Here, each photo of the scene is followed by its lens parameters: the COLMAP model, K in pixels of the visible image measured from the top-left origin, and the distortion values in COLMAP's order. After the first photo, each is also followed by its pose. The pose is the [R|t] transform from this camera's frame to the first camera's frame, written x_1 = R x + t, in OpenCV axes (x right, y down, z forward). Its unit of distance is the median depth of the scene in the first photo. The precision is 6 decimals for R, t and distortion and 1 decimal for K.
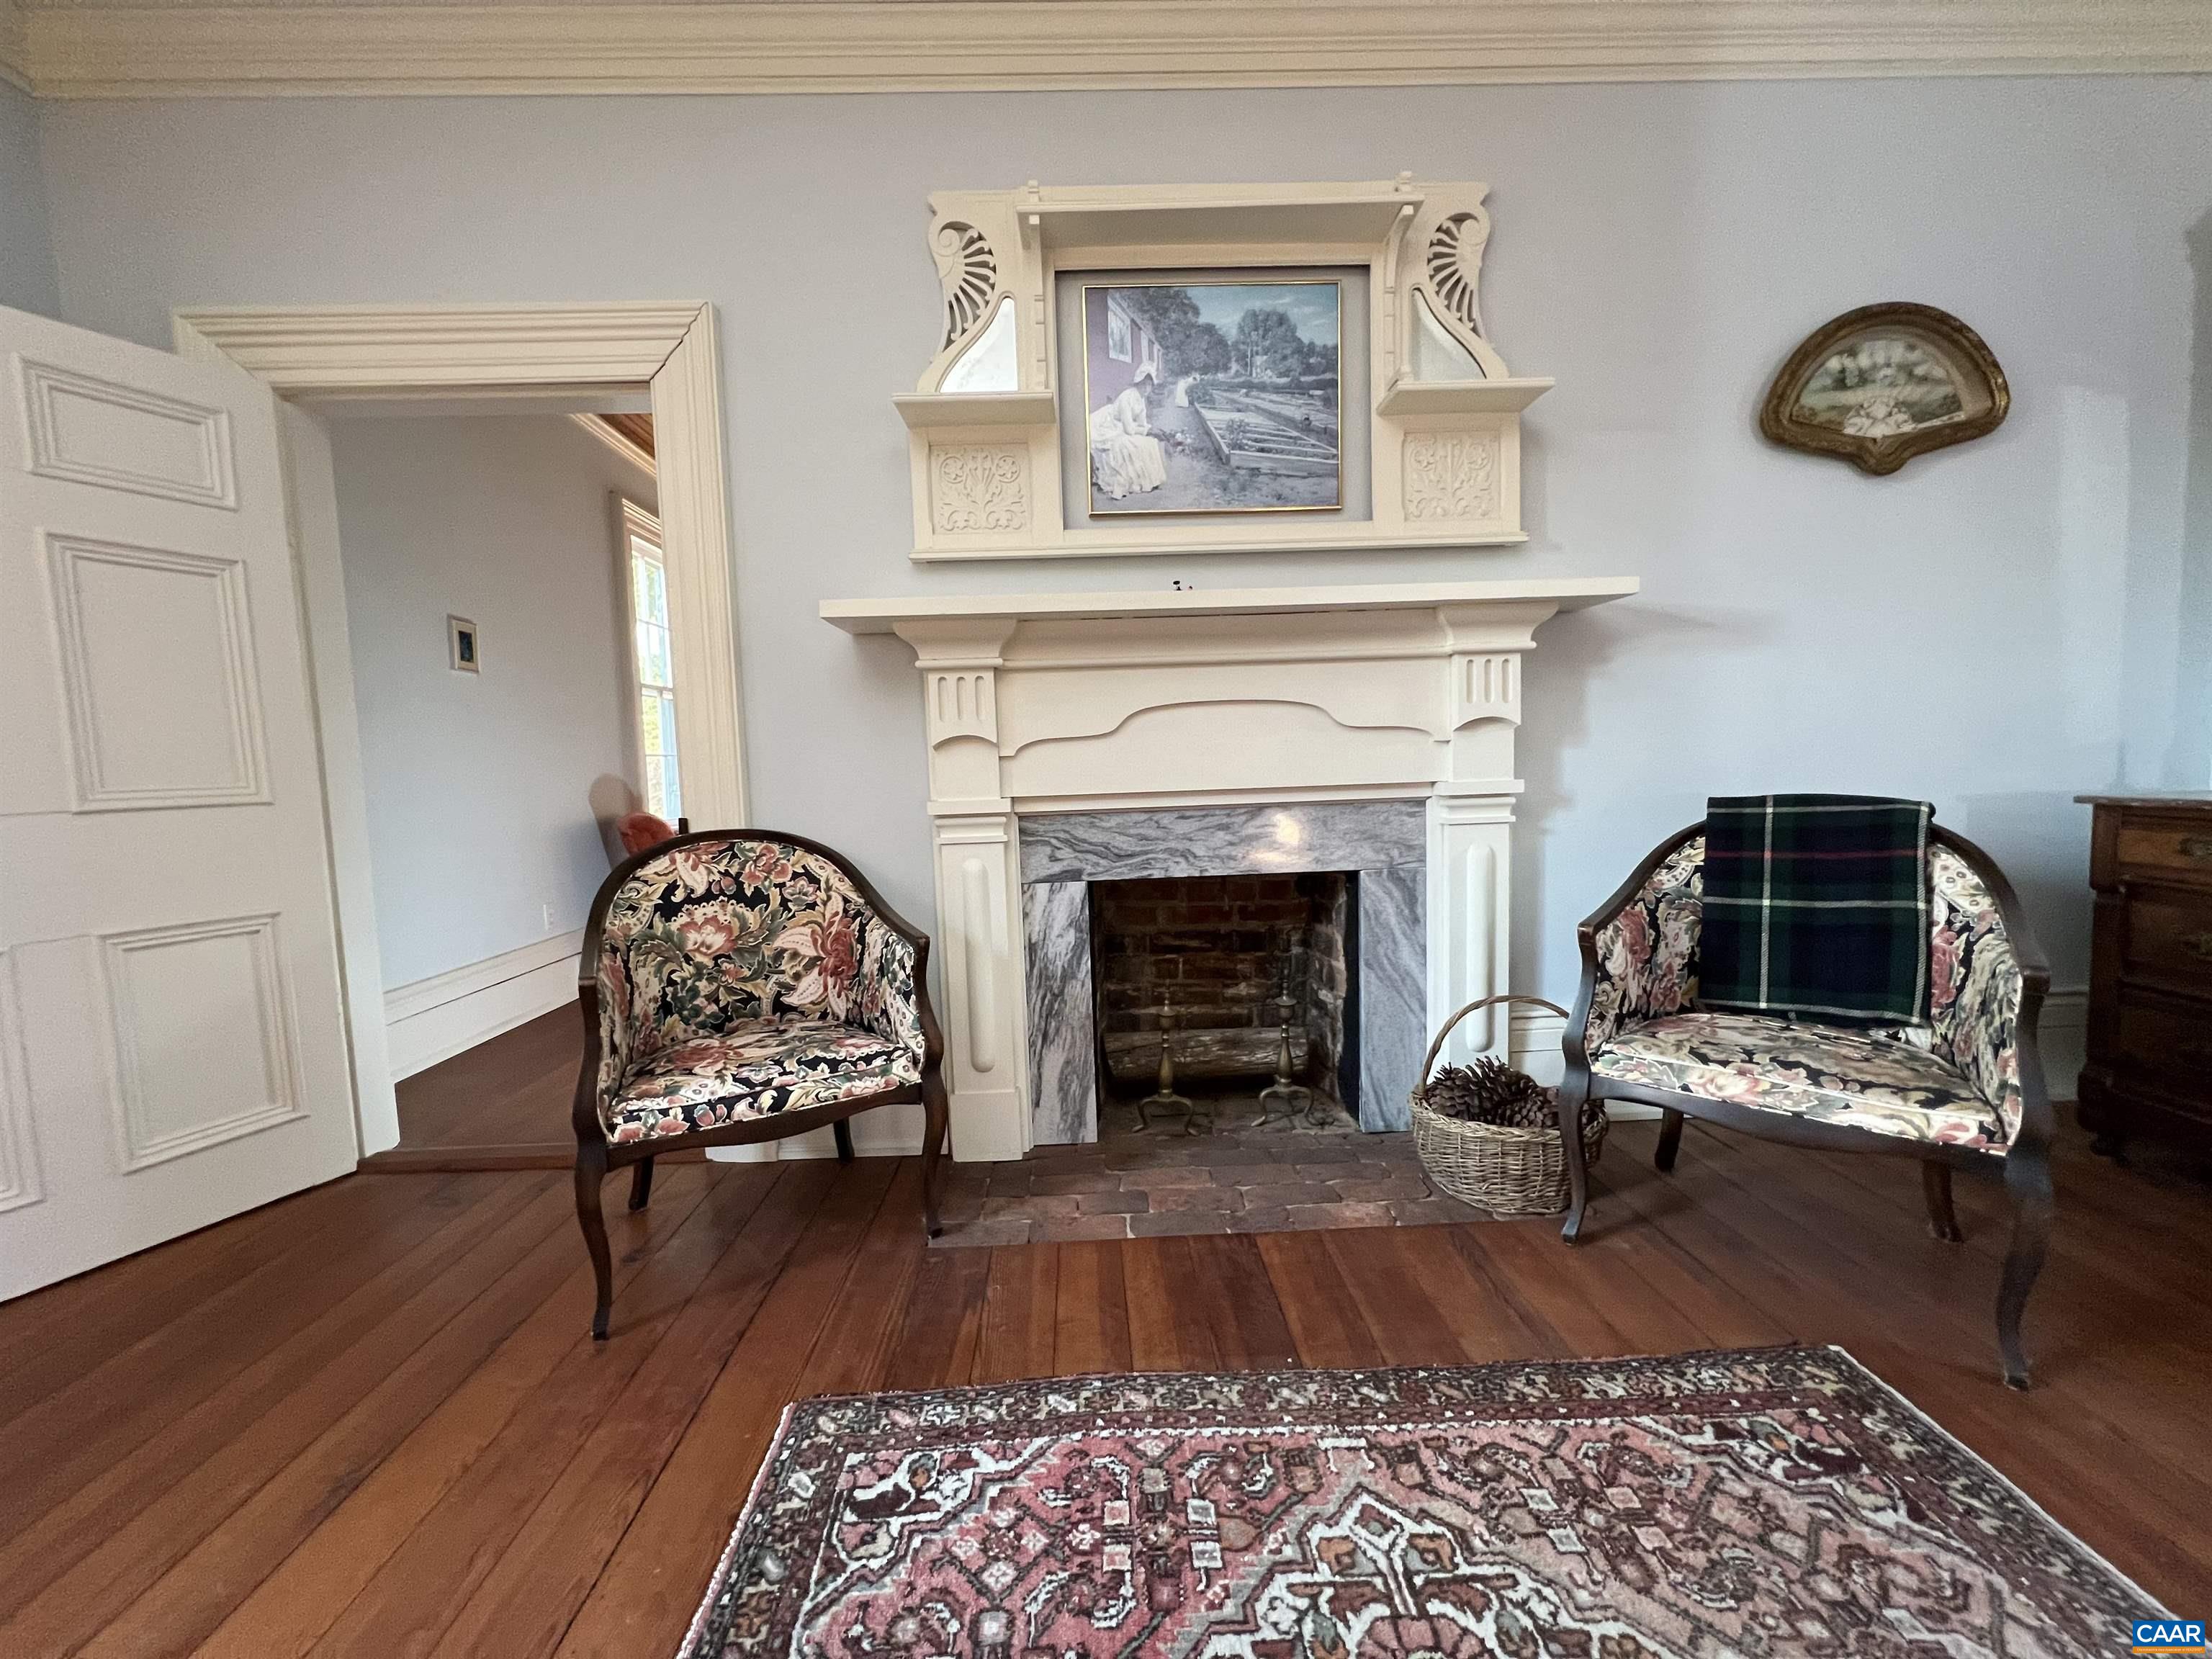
lens RADIAL K [[883.4, 0, 1109.4], [0, 883.4, 834.8], [0, 0, 1]] dist [-0.002687, 0.000350]
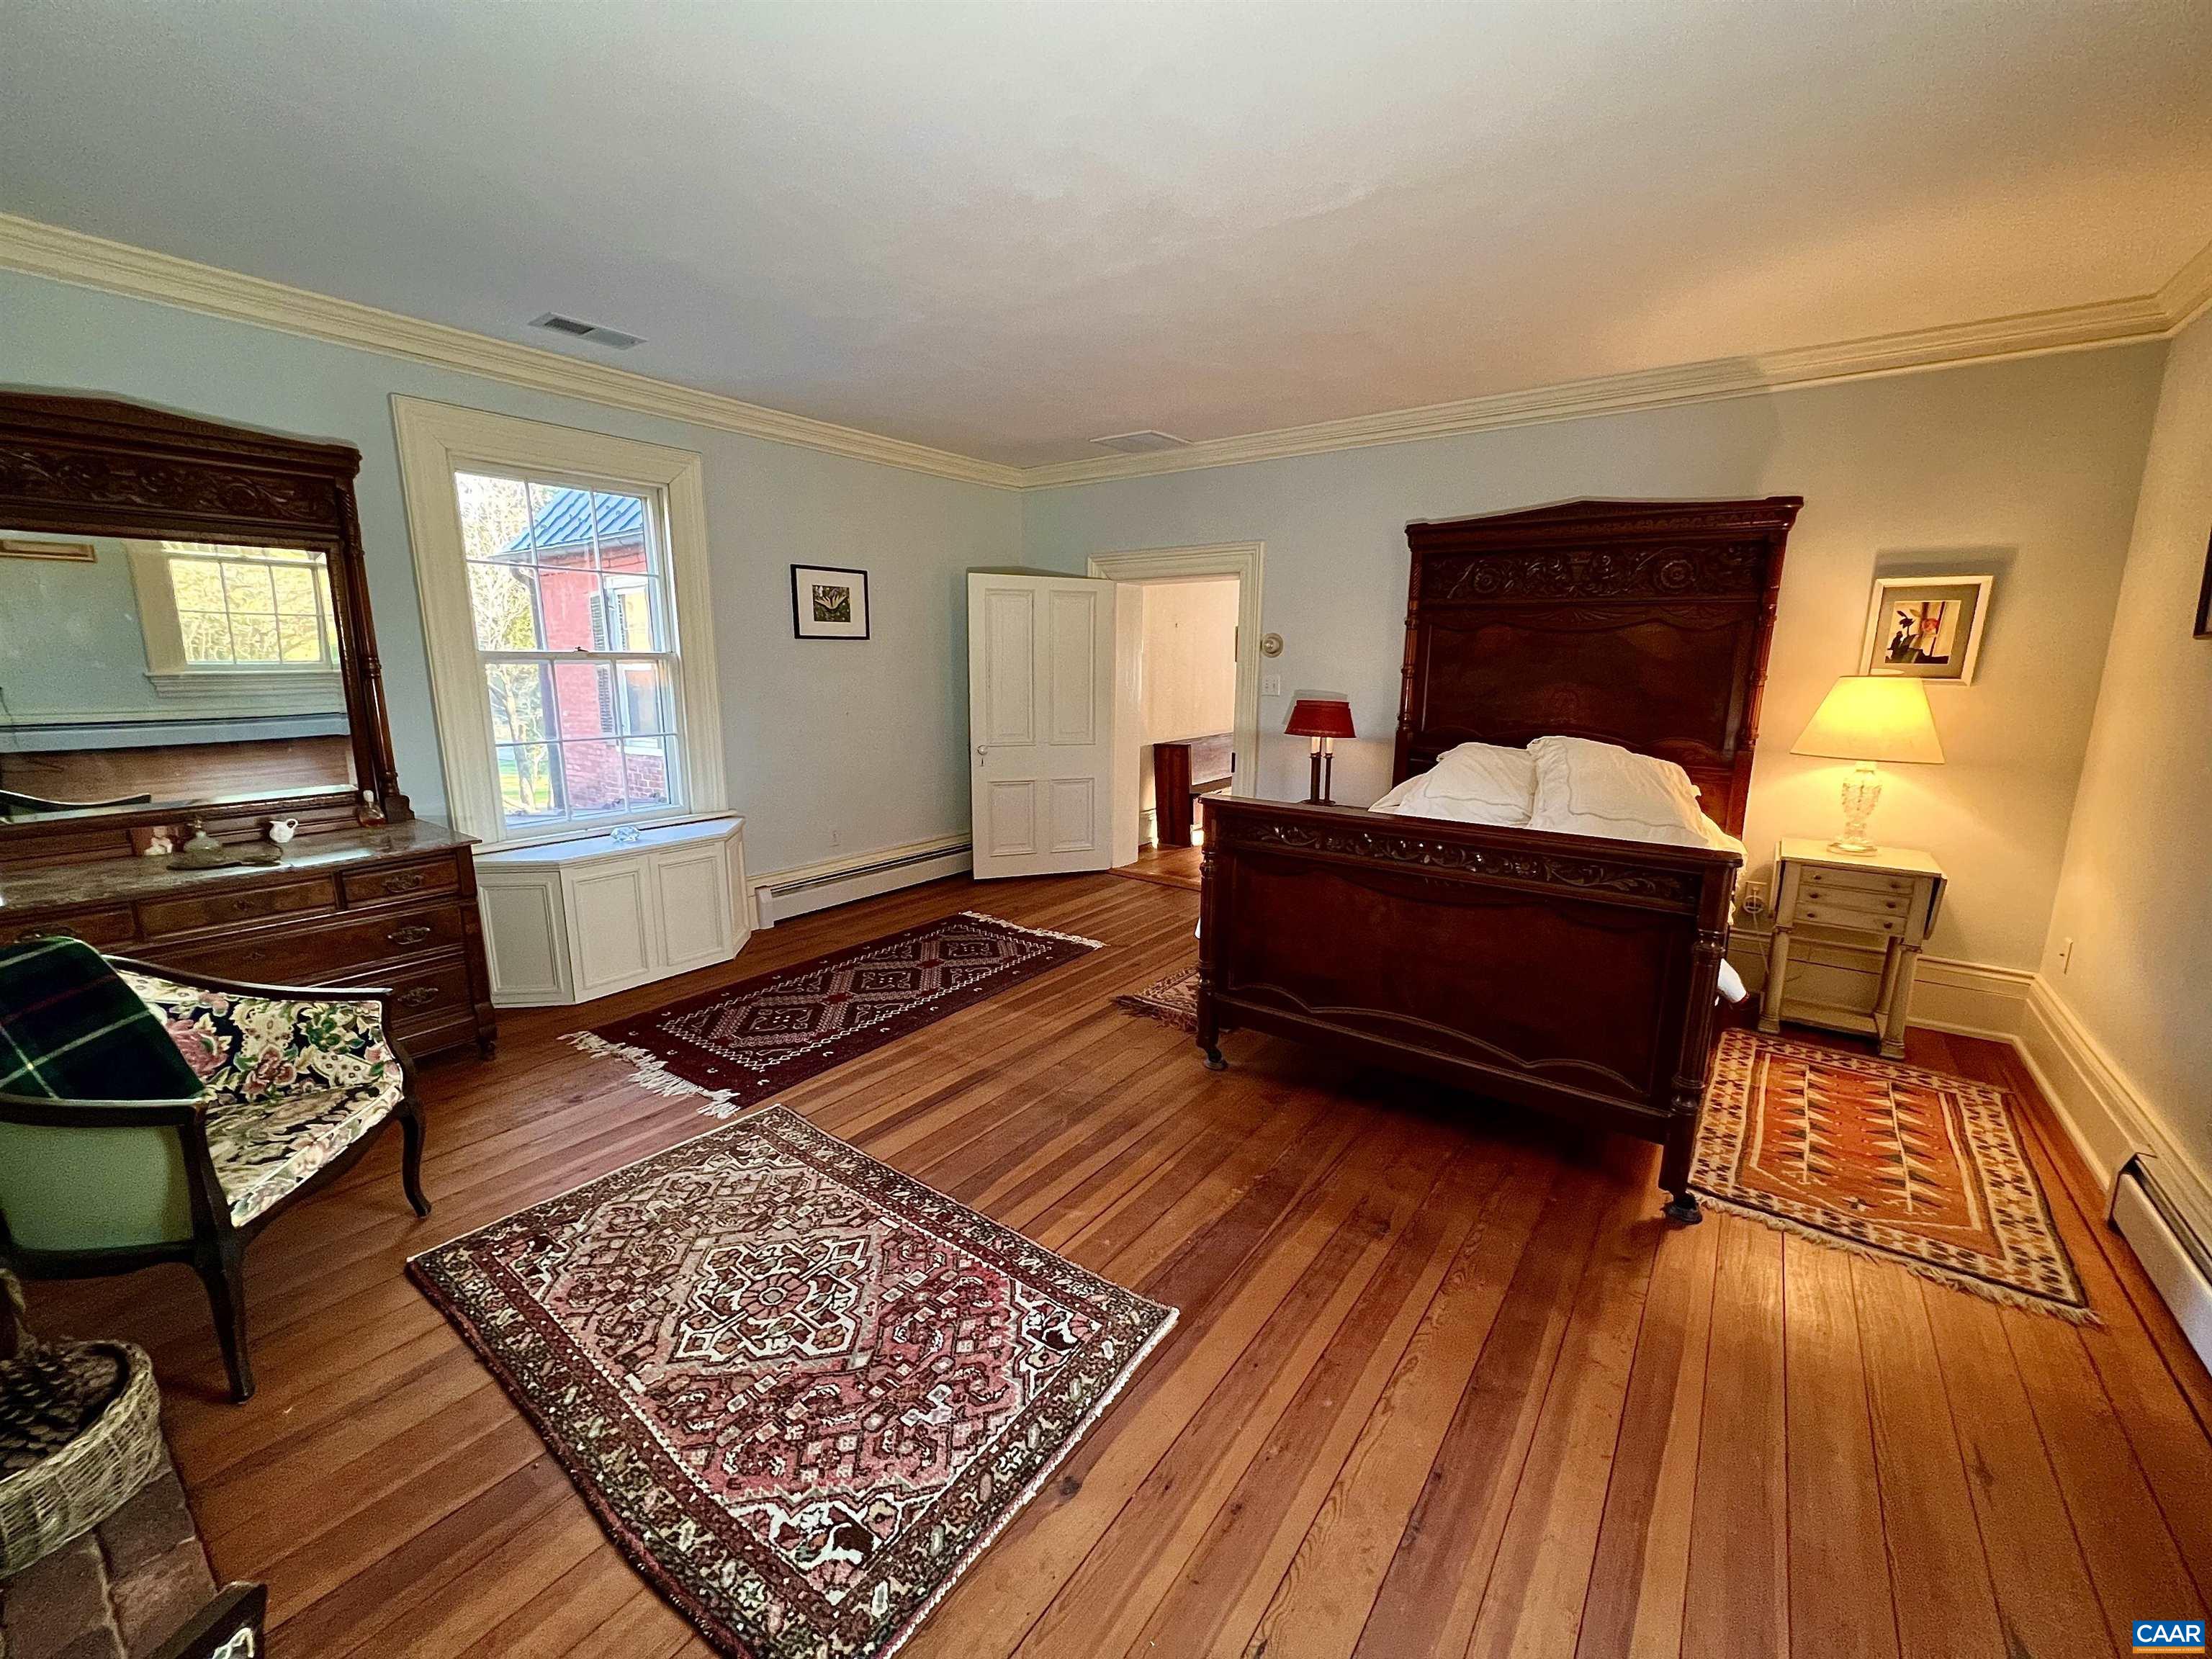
lens RADIAL K [[883.4, 0, 1104.5], [0, 883.4, 831.7], [0, 0, 1]] dist [-0.002687, 0.000350]
pose [[-0.781016, -0.096370, 0.617031, -0.679153], [0.067884, 0.969067, 0.237277, -0.289179], [-0.620811, 0.227204, -0.750315, 0.822062]]
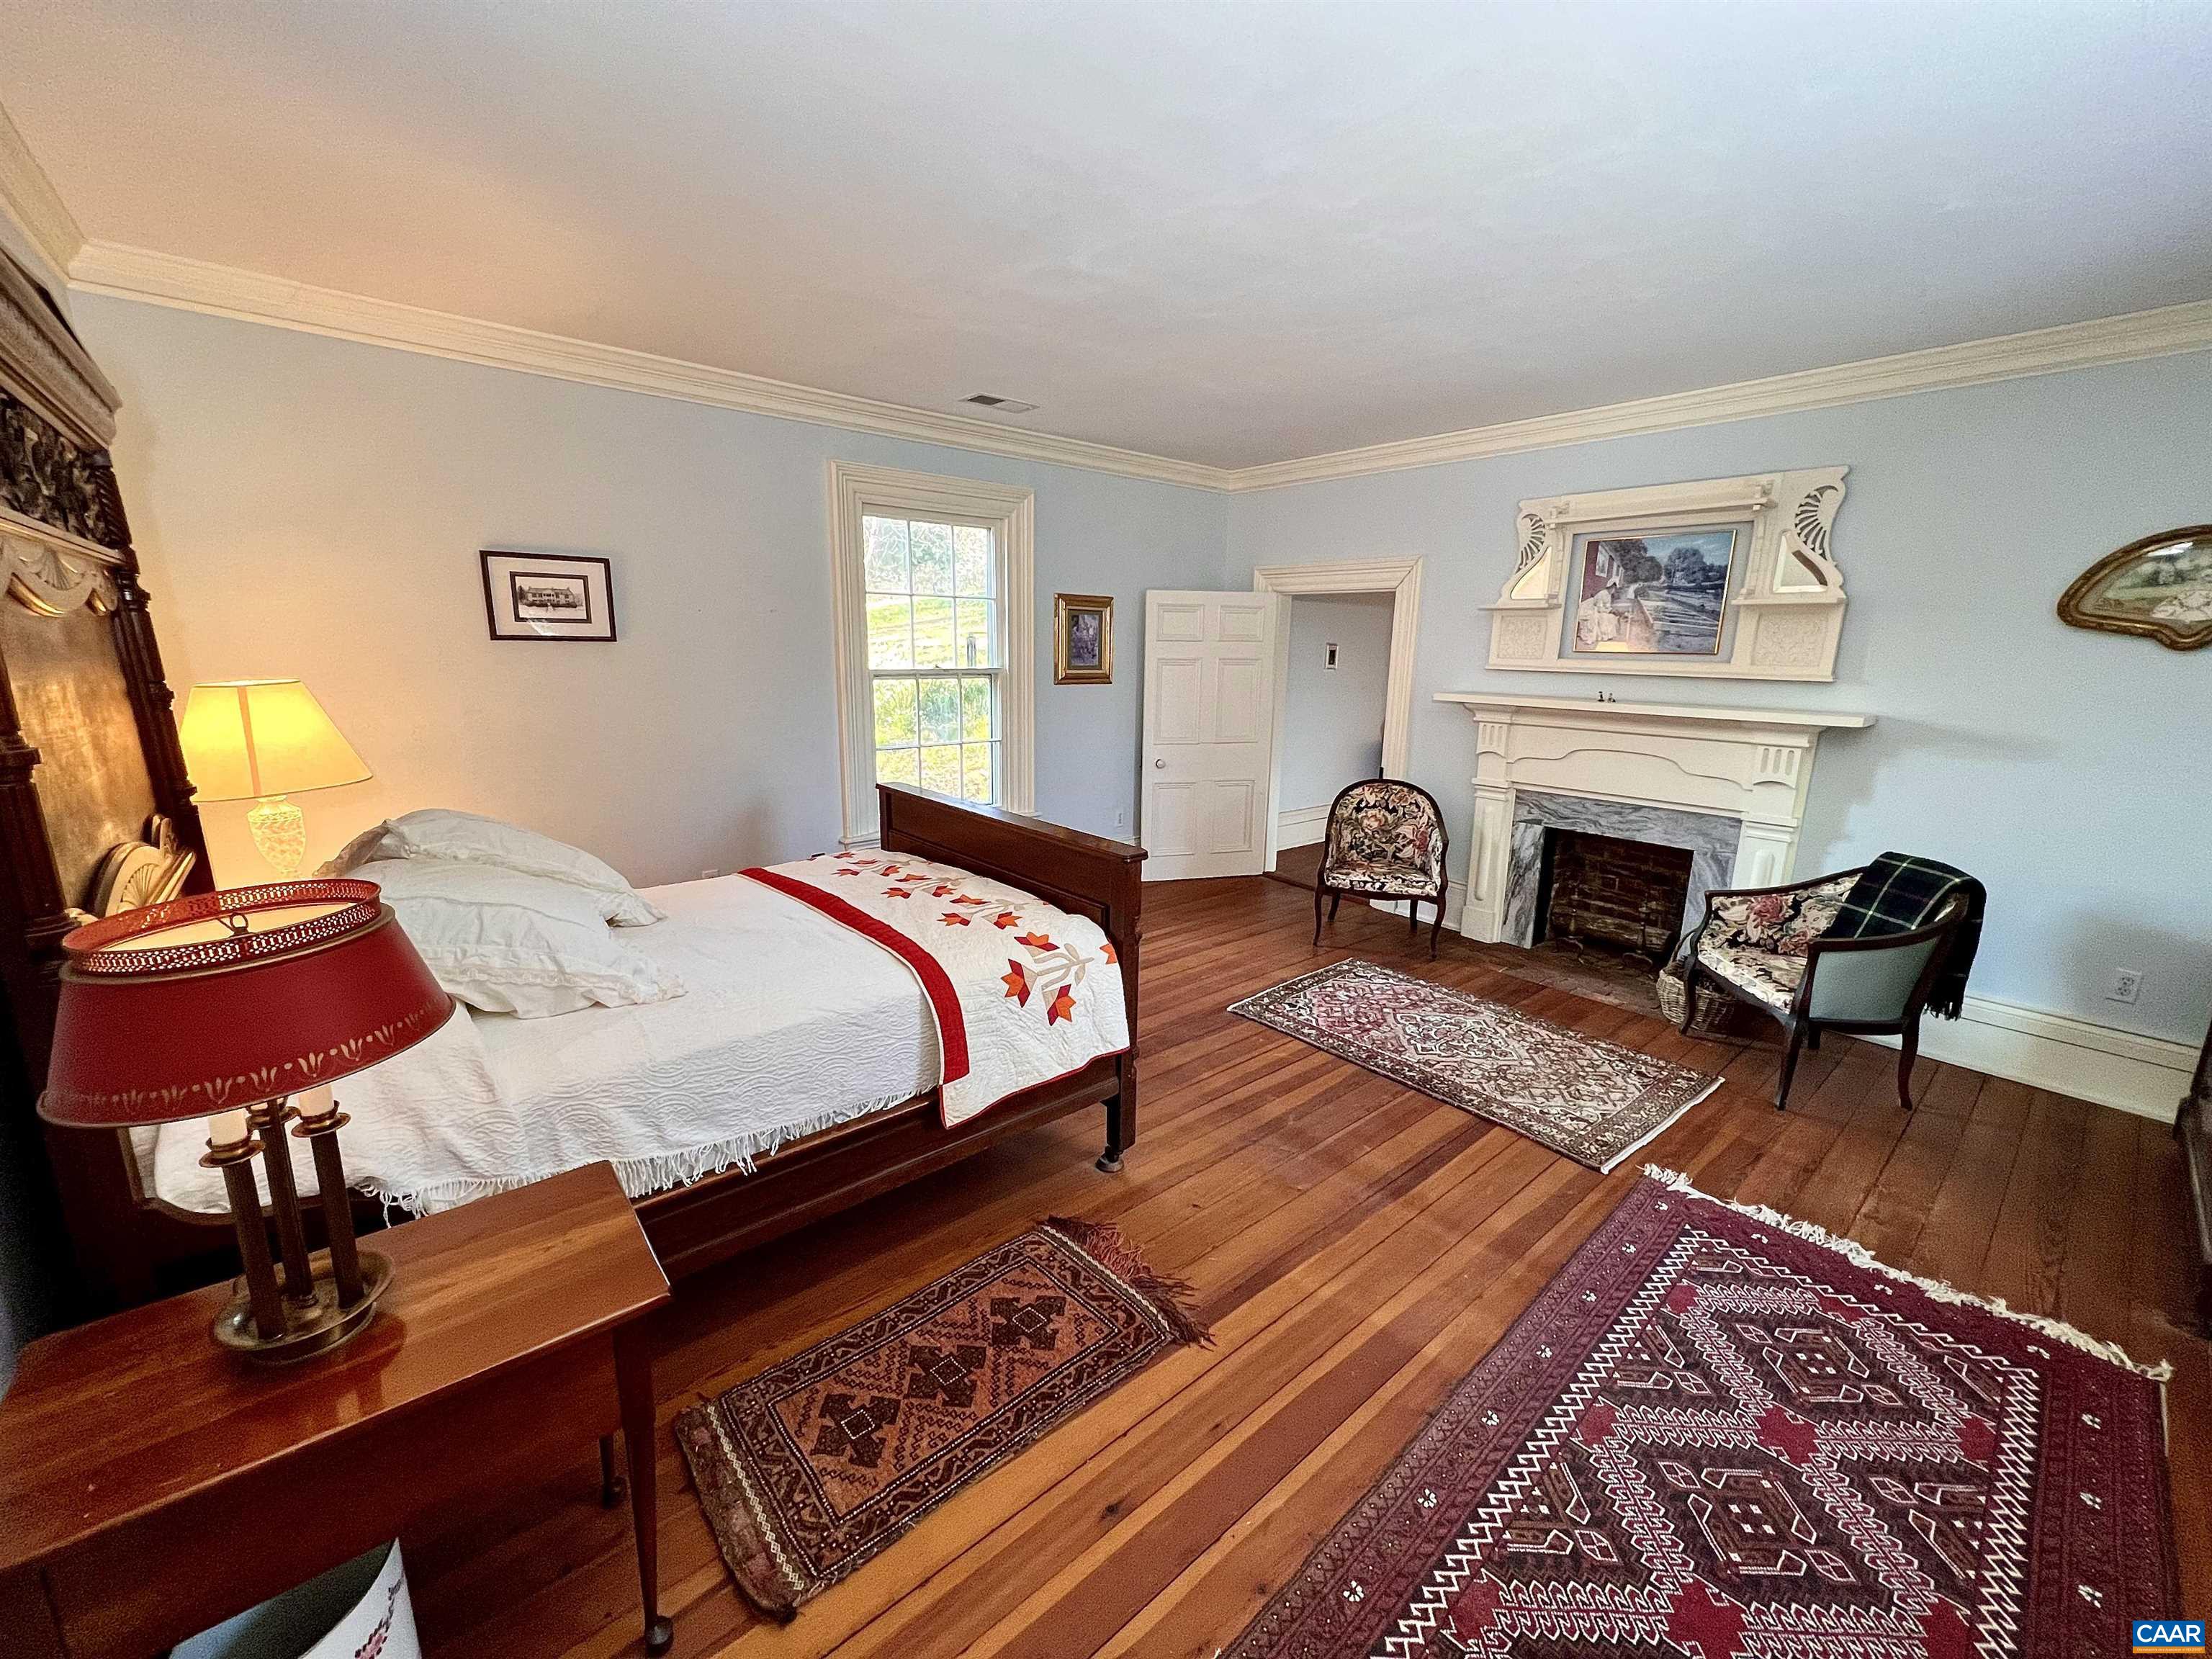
lens RADIAL K [[883.4, 0, 1110.2], [0, 883.4, 833.2], [0, 0, 1]] dist [-0.002687, 0.000350]
pose [[0.621552, 0.208329, -0.755163, 0.971952], [-0.099956, 0.977201, 0.187313, -0.232883], [0.776969, -0.040942, 0.628206, -1.173808]]
